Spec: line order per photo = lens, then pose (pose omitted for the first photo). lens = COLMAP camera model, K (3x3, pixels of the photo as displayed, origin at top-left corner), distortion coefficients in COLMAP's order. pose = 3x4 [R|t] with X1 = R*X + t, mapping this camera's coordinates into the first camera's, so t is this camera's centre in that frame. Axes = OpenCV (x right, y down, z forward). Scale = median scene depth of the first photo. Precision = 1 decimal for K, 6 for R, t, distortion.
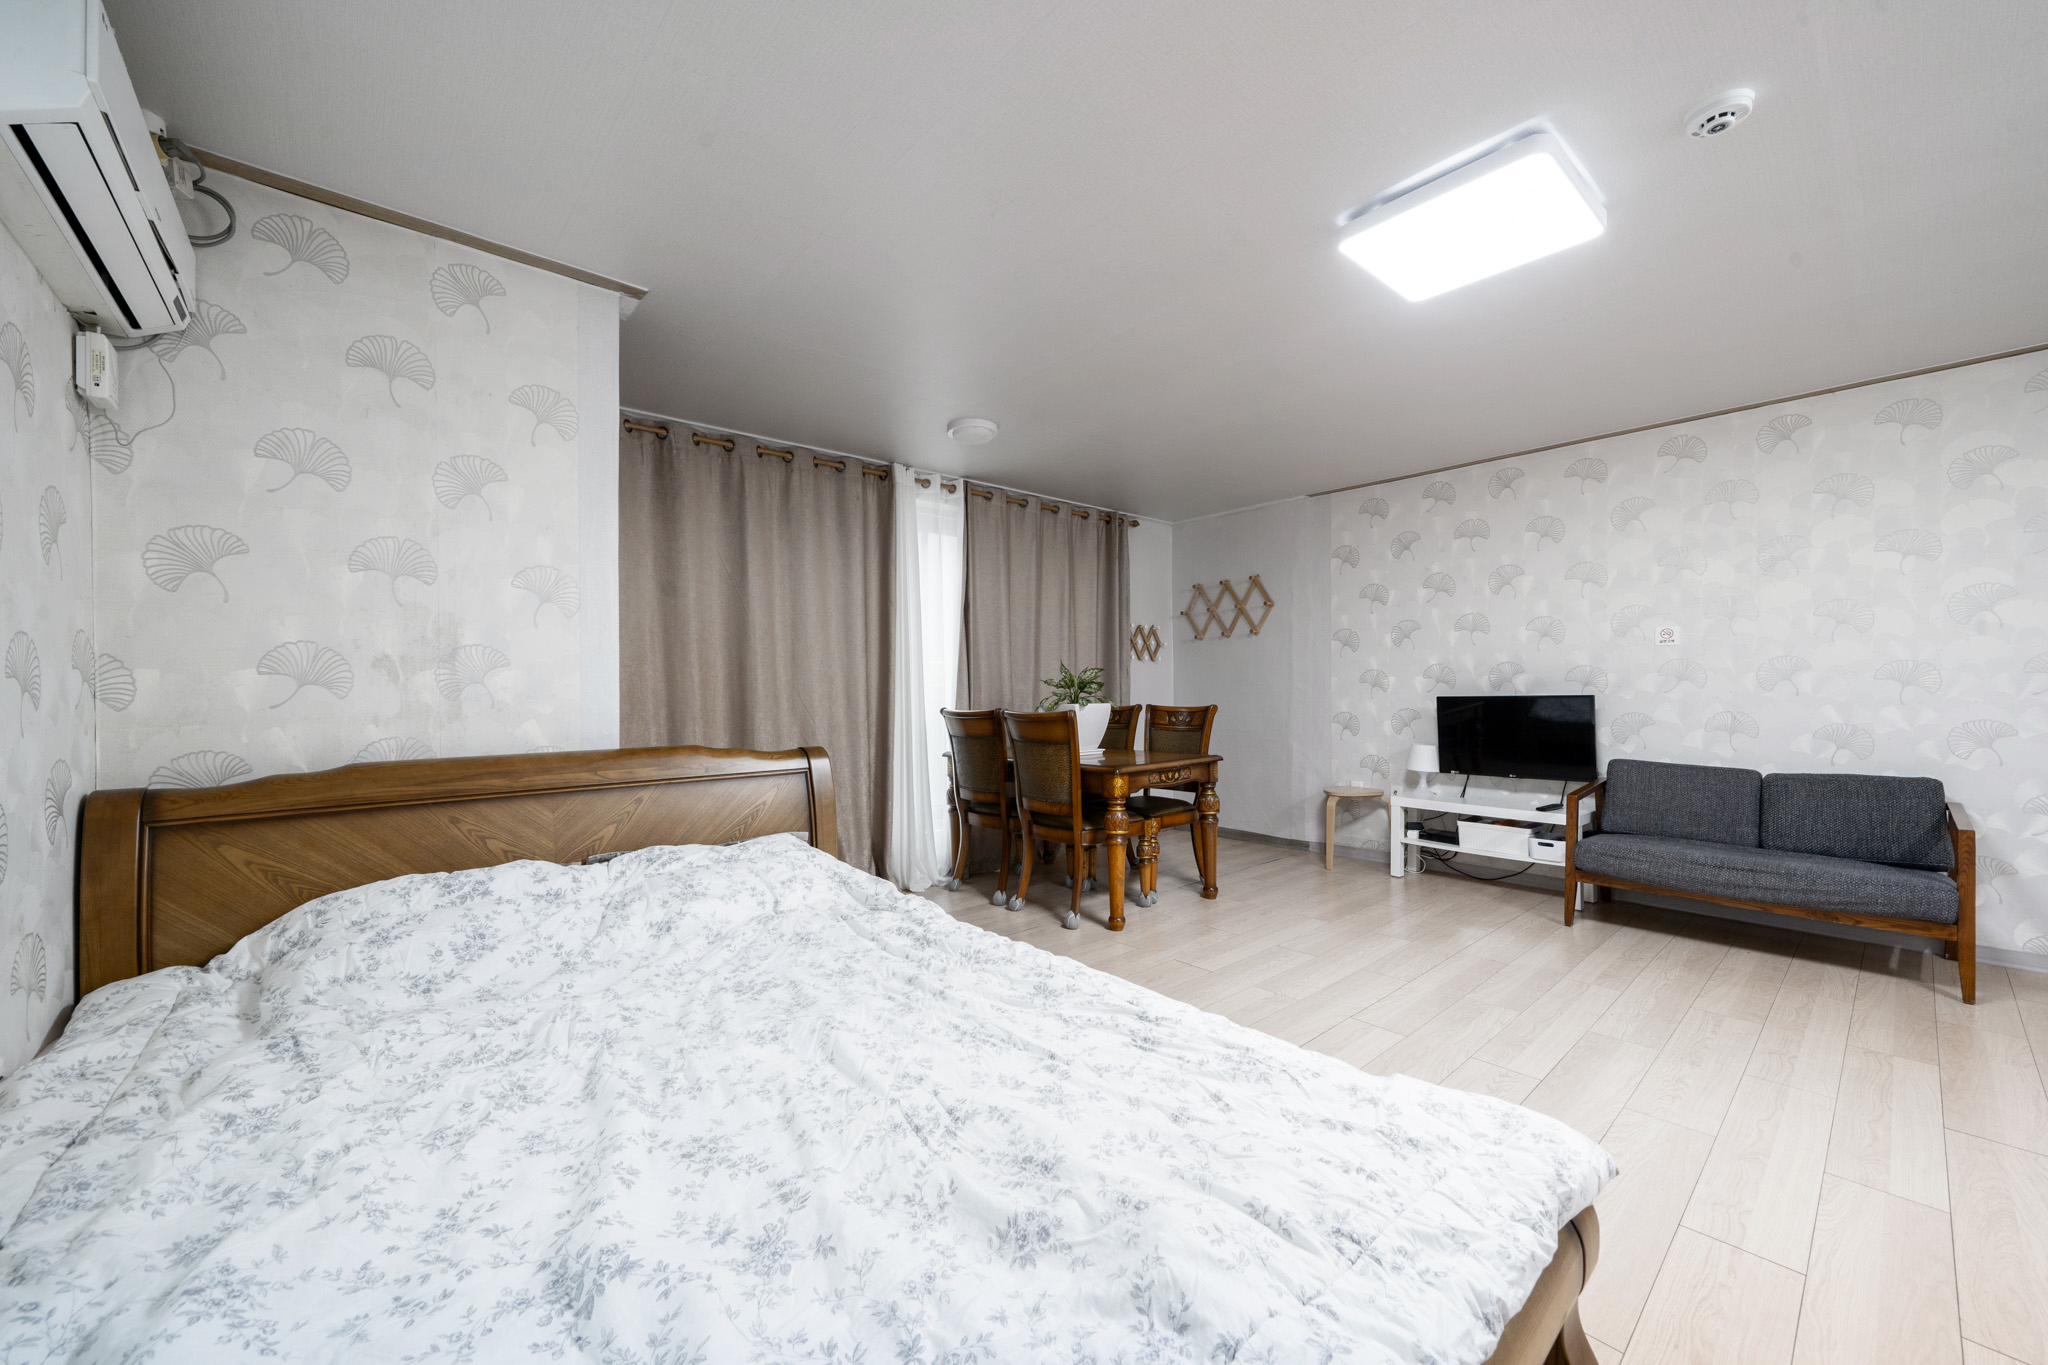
lens RADIAL K [[758.0, 0, 1010.4], [0, 758.0, 679.3], [0, 0, 1]] dist [-0.000121, -0.000041]
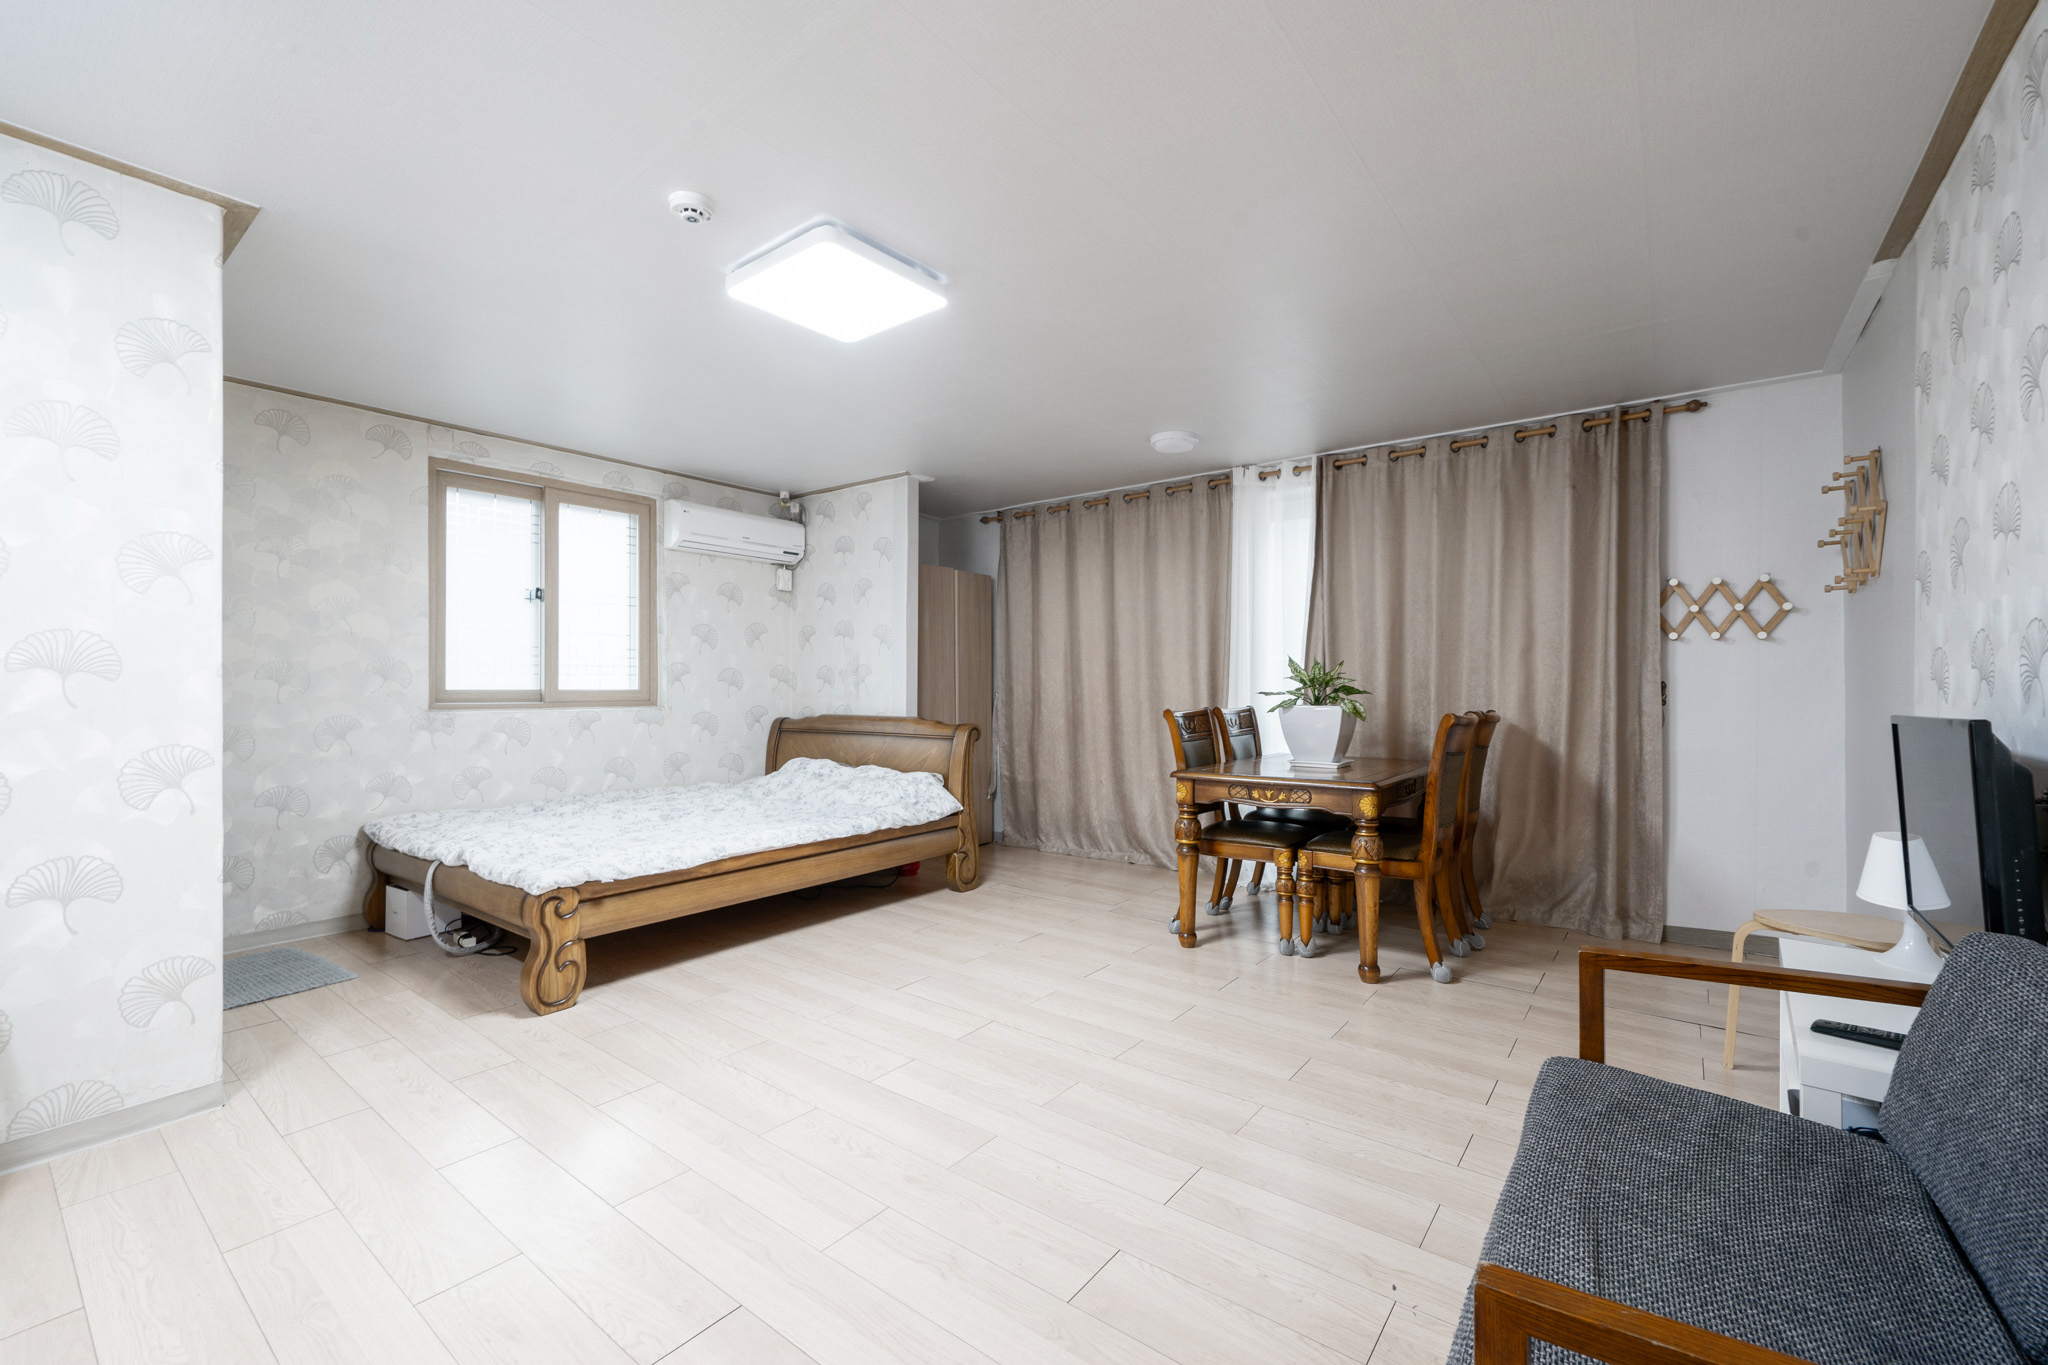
lens RADIAL K [[838.0, 0, 1021.9], [0, 838.0, 693.8], [0, 0, 1]] dist [-0.055695, 0.000016]
pose [[0.191847, 0.006111, -0.981406, 0.922435], [0.004396, 0.999965, 0.007086, 0.012004], [0.981415, -0.005674, 0.191814, 0.514314]]
